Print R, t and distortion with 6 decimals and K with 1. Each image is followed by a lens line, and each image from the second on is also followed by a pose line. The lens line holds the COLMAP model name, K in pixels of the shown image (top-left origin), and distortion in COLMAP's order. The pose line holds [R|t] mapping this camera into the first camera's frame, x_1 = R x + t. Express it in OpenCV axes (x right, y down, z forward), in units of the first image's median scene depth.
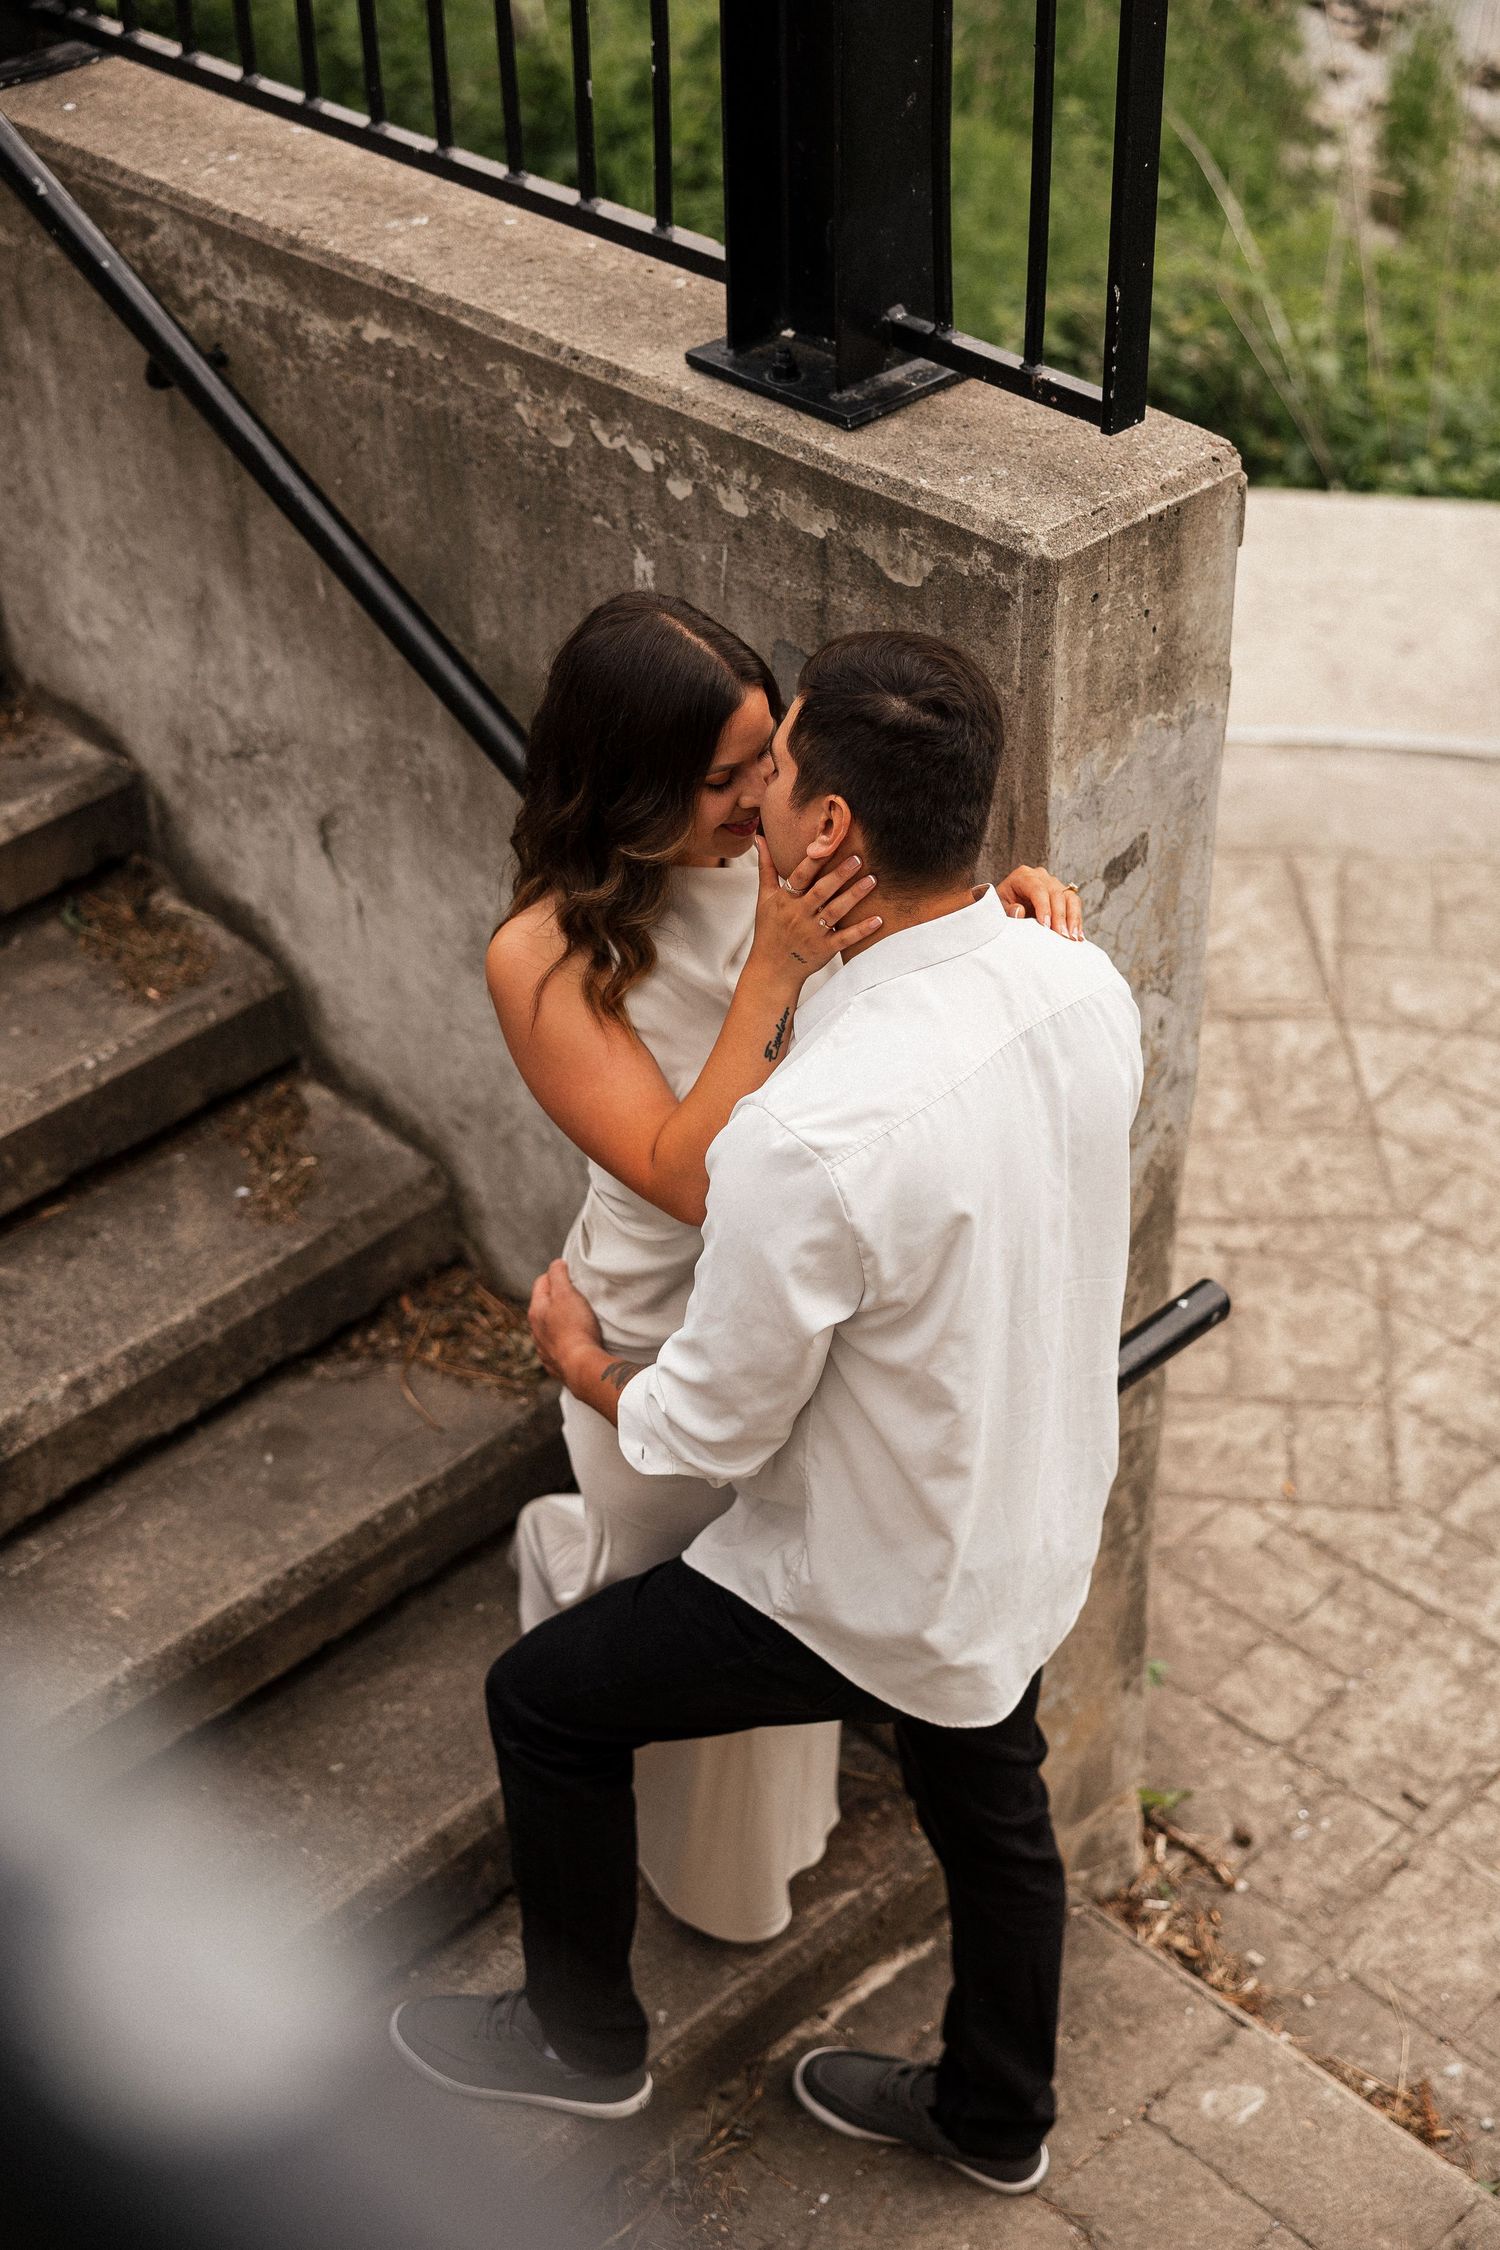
lens RADIAL K [[3417.4, 0, 750.0], [0, 3417.4, 1125.0], [0, 0, 1]] dist [-0.000259, -0.005547]
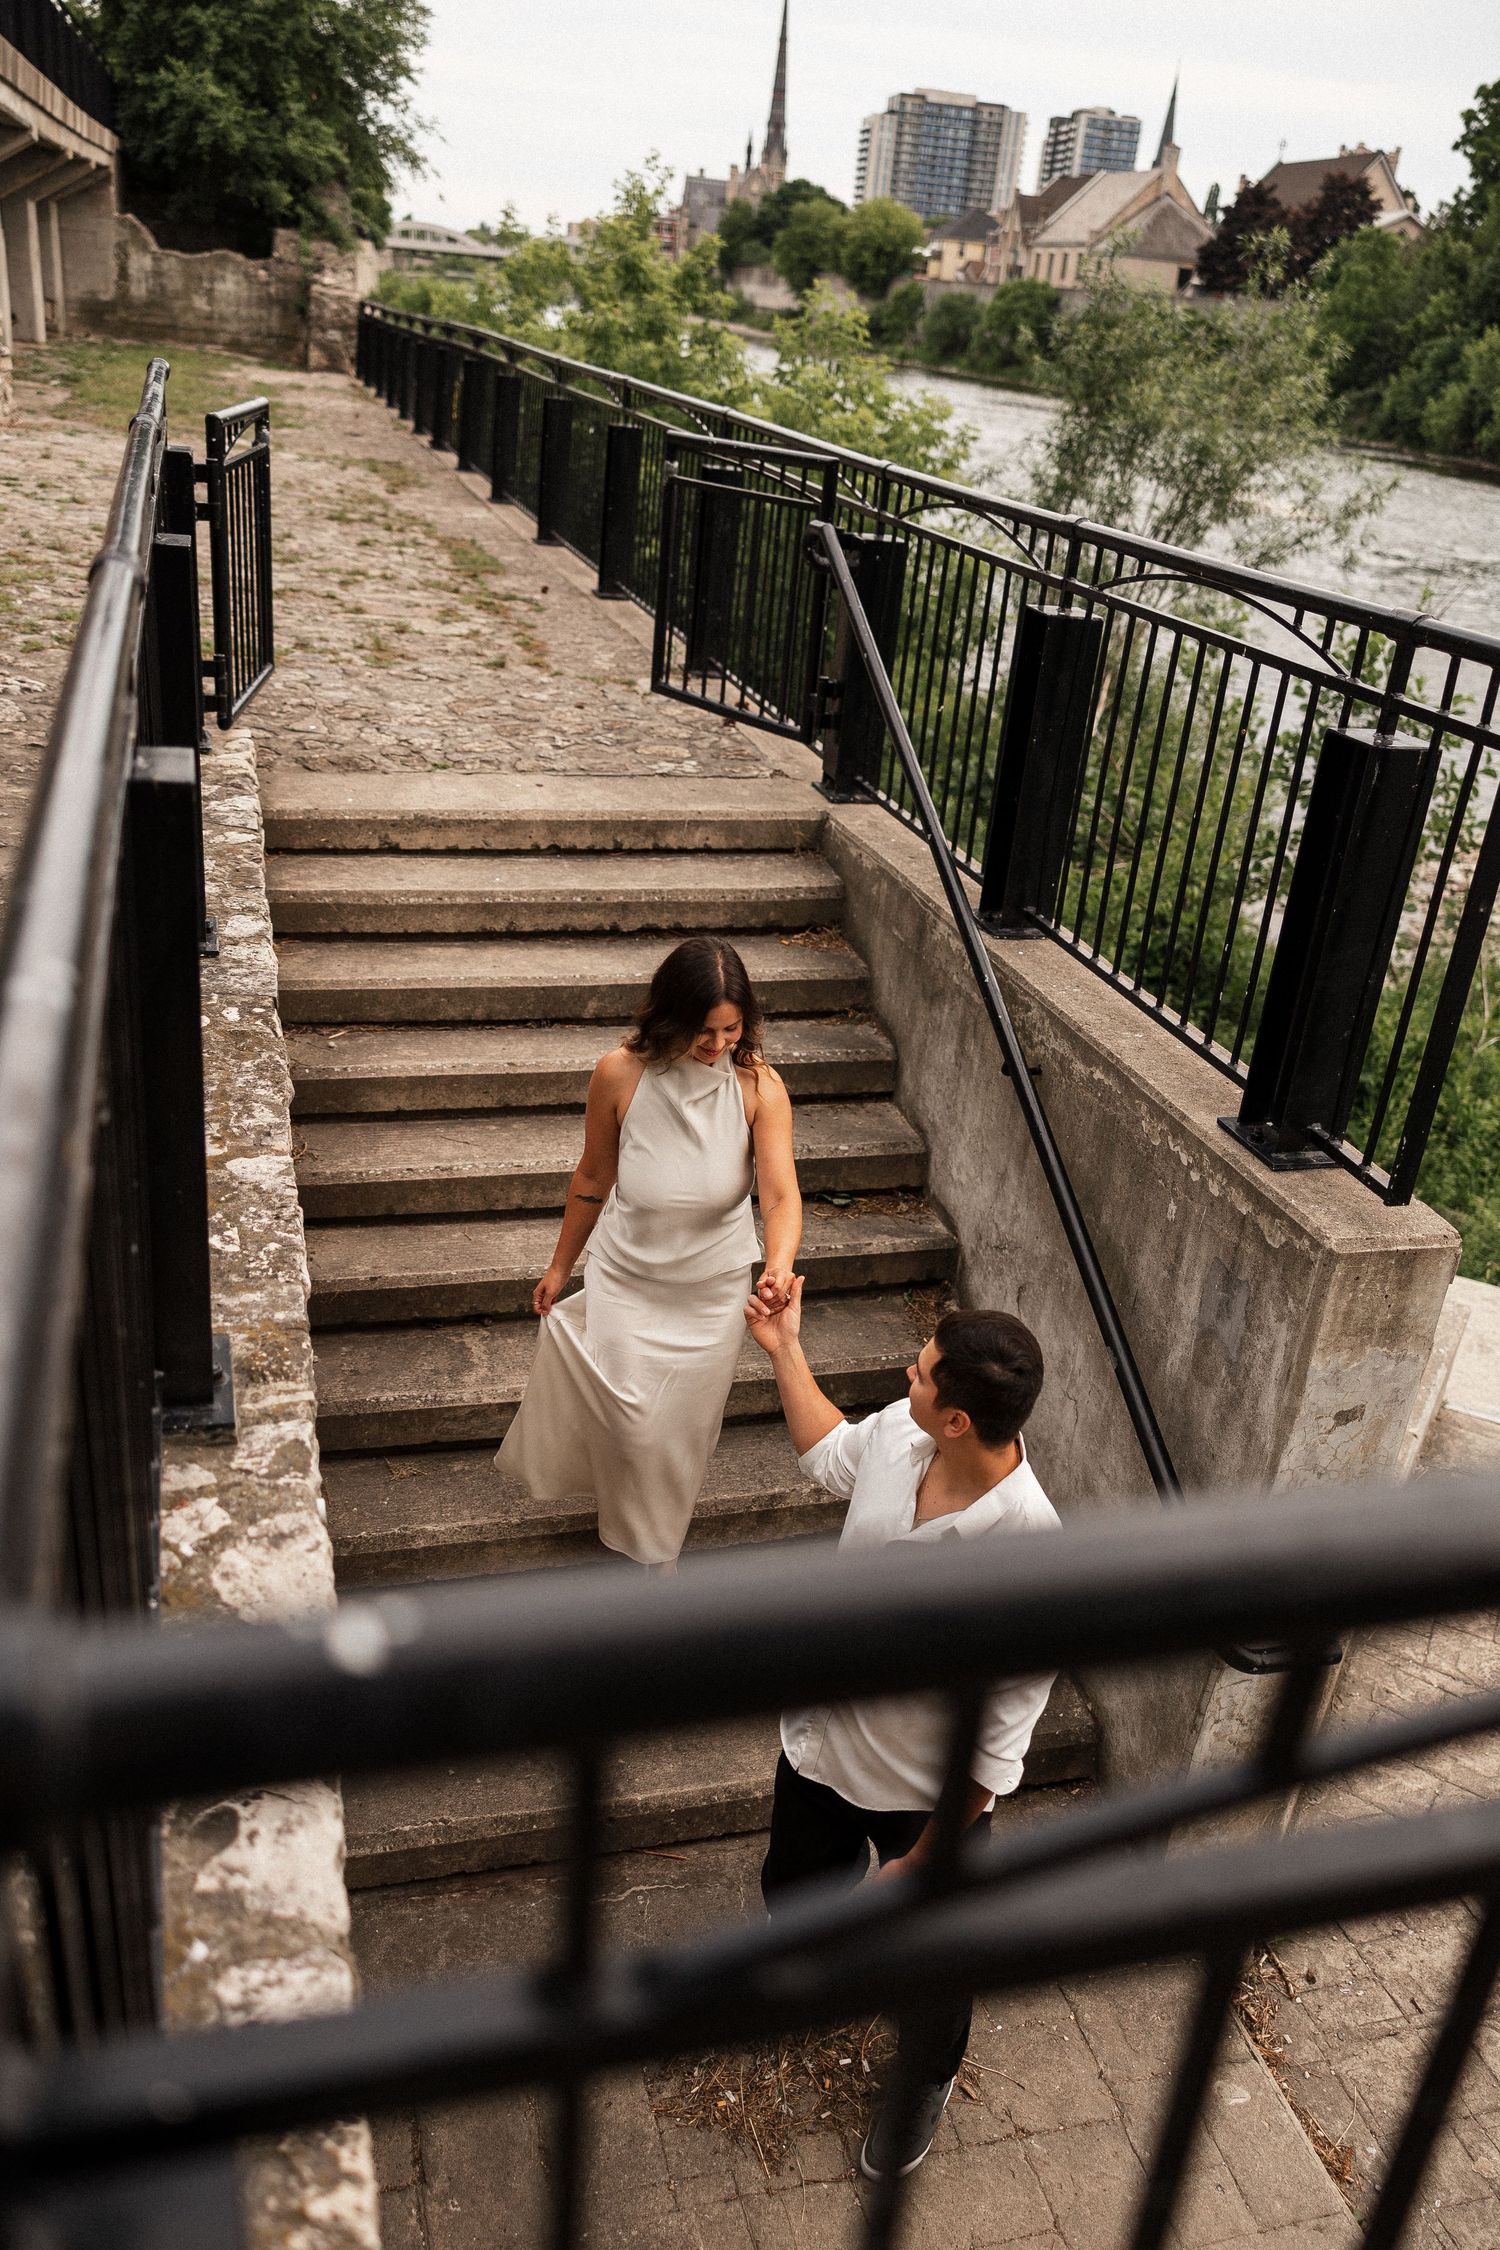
lens RADIAL K [[1735.1, 0, 750.0], [0, 1735.1, 1125.0], [0, 0, 1]] dist [0.013214, 0.001680]
pose [[0.871662, 0.286945, -0.397327, 0.158619], [-0.364913, 0.921158, -0.135302, 0.031854], [0.327177, 0.262927, 0.907648, -0.080949]]
